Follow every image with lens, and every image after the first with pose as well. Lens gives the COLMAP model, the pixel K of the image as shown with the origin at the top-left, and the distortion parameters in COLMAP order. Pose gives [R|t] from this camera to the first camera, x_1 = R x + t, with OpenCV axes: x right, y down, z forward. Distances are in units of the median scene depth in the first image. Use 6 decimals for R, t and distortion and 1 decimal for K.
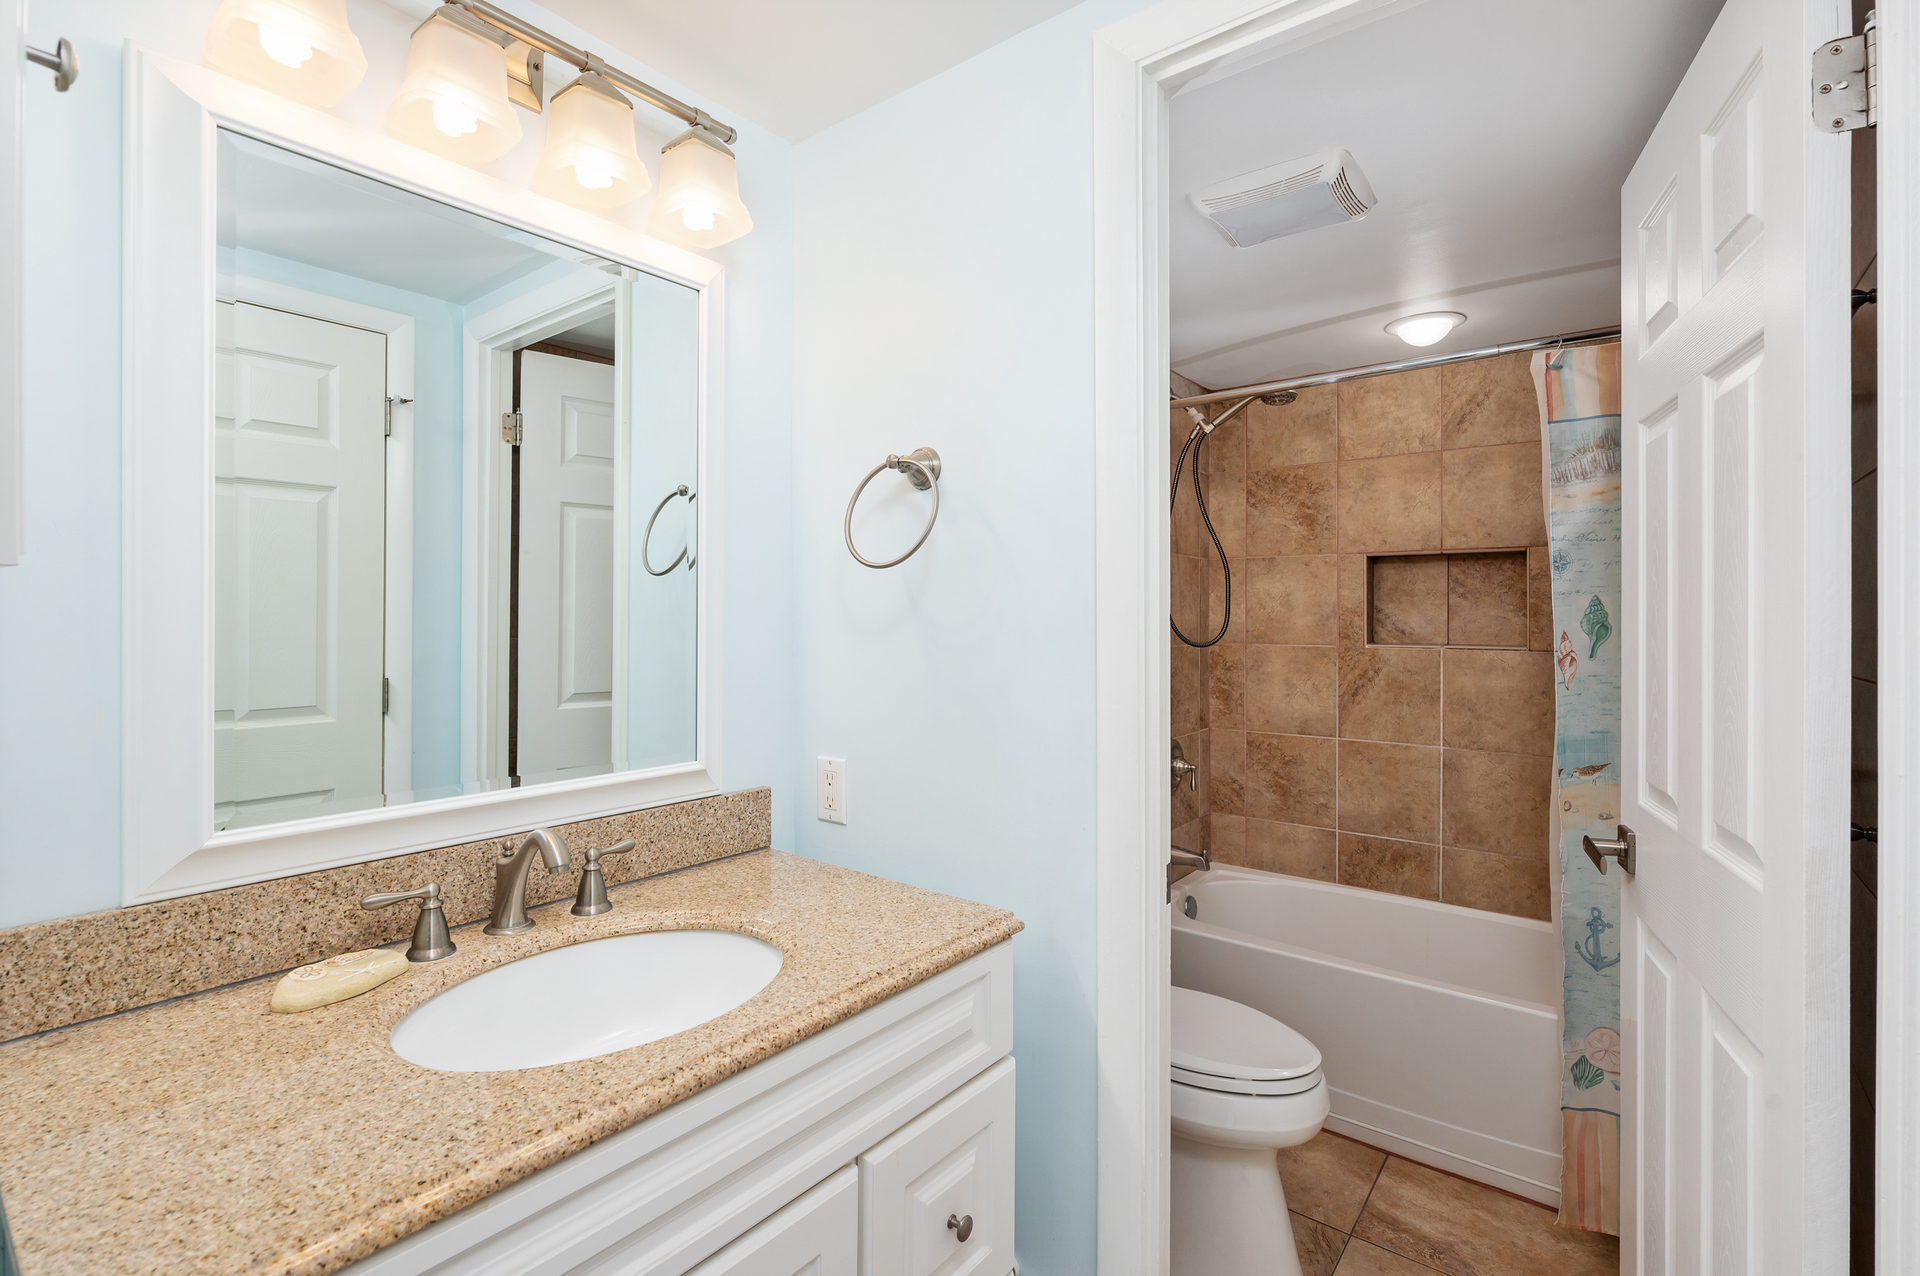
lens RADIAL K [[879.9, 0, 960.6], [0, 879.9, 613.1], [0, 0, 1]] dist [-0.002298, 0.000103]
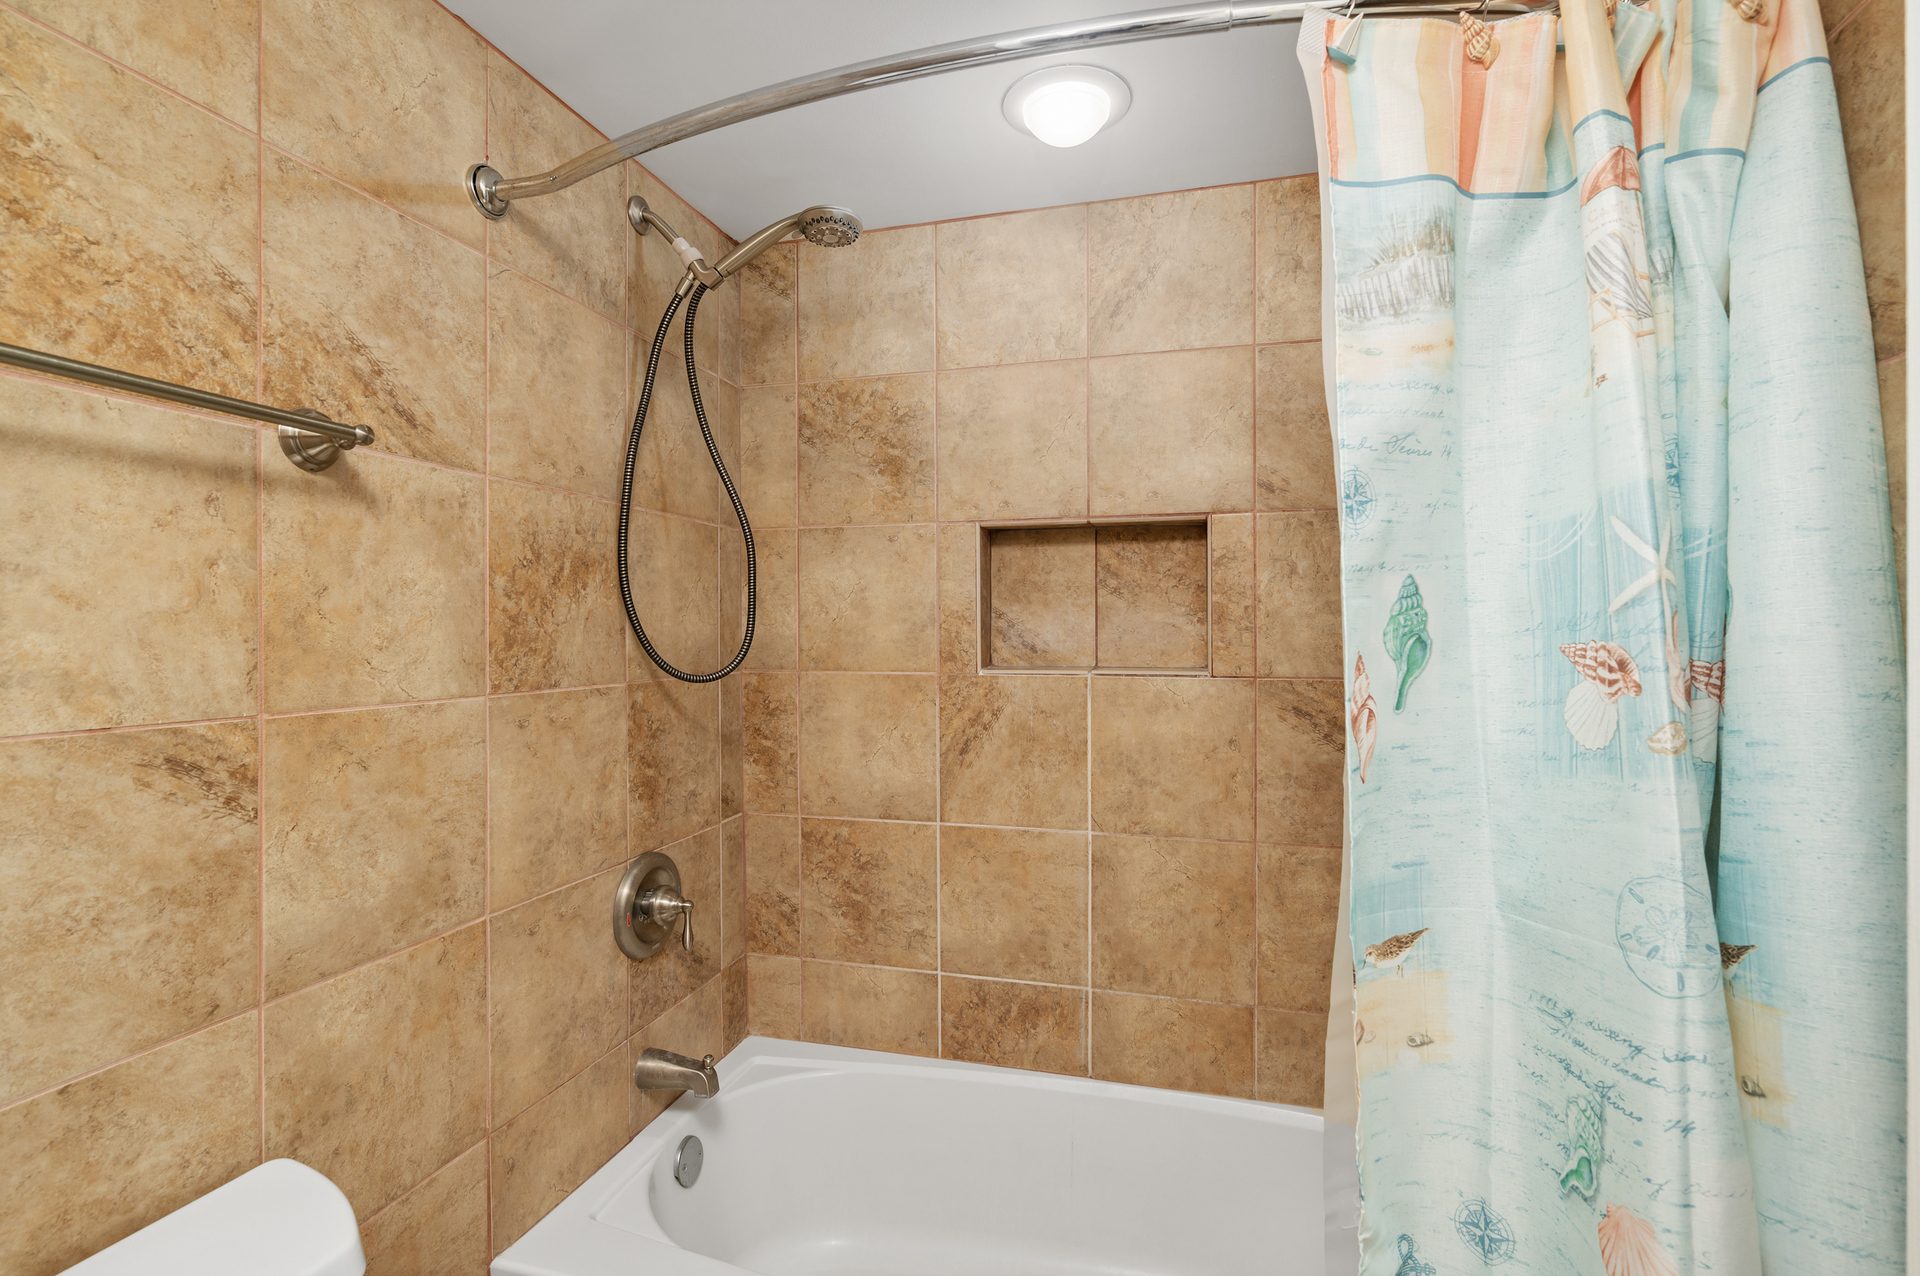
lens RADIAL K [[879.9, 0, 960.6], [0, 879.9, 613.1], [0, 0, 1]] dist [-0.002298, 0.000103]
pose [[0.926133, -0.000541, 0.377197, 0.216506], [0.004924, 0.999931, -0.010655, 0.002383], [-0.377165, 0.011725, 0.926072, 0.434881]]
